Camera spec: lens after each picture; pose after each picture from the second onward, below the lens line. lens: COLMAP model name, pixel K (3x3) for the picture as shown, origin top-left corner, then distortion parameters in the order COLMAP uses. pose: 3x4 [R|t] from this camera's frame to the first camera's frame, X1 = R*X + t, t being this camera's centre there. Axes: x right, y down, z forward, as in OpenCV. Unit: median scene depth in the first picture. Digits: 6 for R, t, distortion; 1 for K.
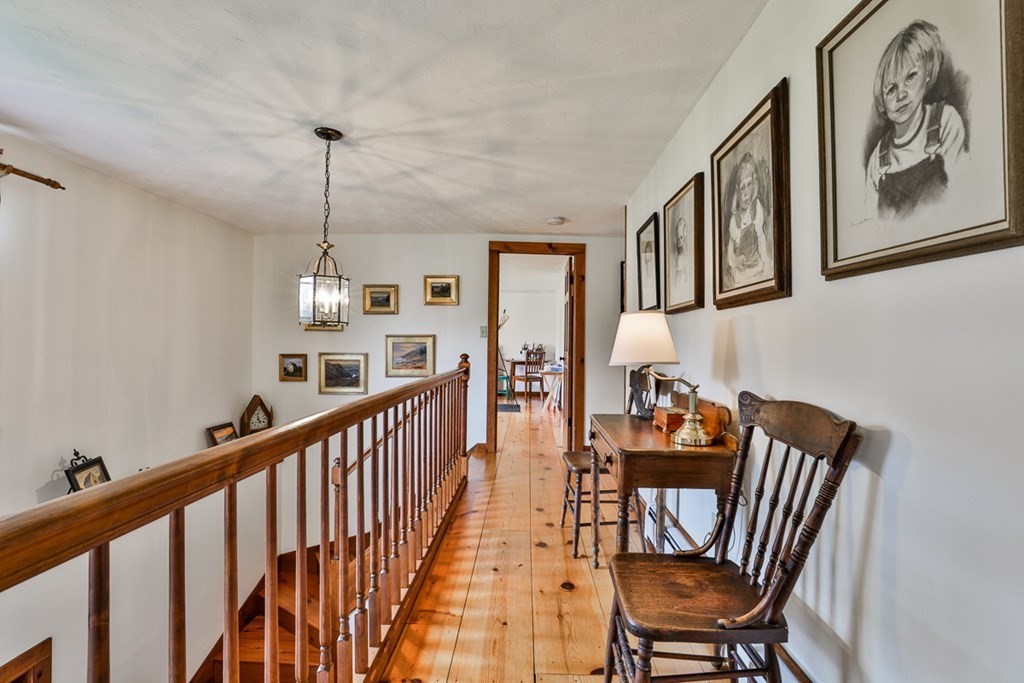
lens RADIAL K [[477.8, 0, 511.2], [0, 477.8, 328.4], [0, 0, 1]] dist [-0.000143, 0.000000]
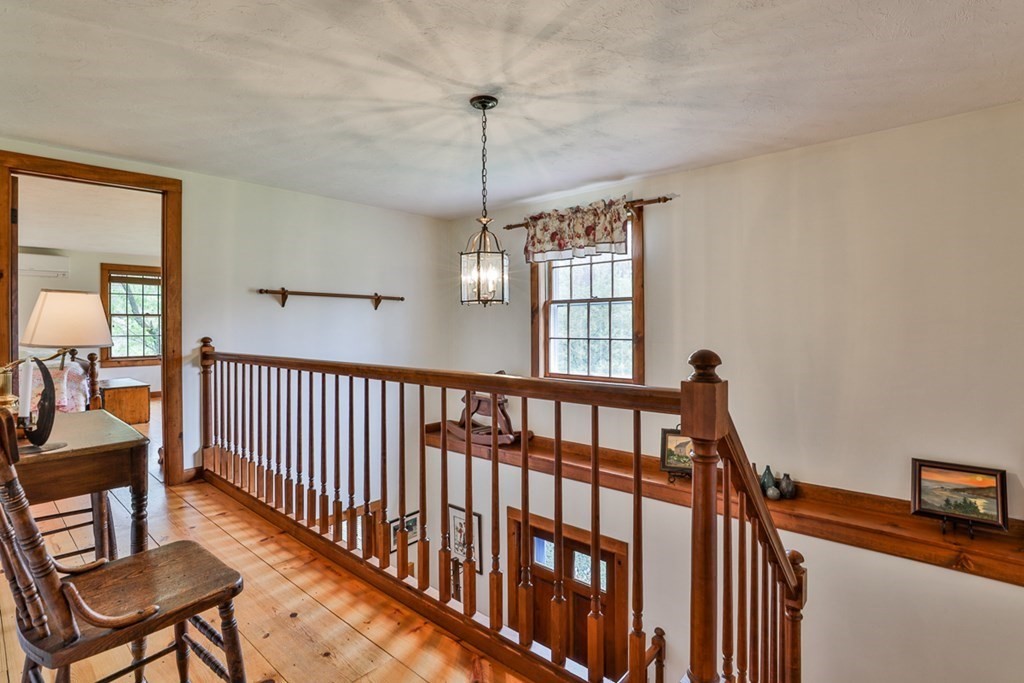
lens RADIAL K [[515.5, 0, 514.2], [0, 515.5, 316.4], [0, 0, 1]] dist [-0.001001, -0.000083]
pose [[-0.653118, -0.025706, -0.756820, 0.351345], [0.015354, 0.998769, -0.047174, 0.070702], [0.757100, -0.042431, -0.651919, 1.725514]]
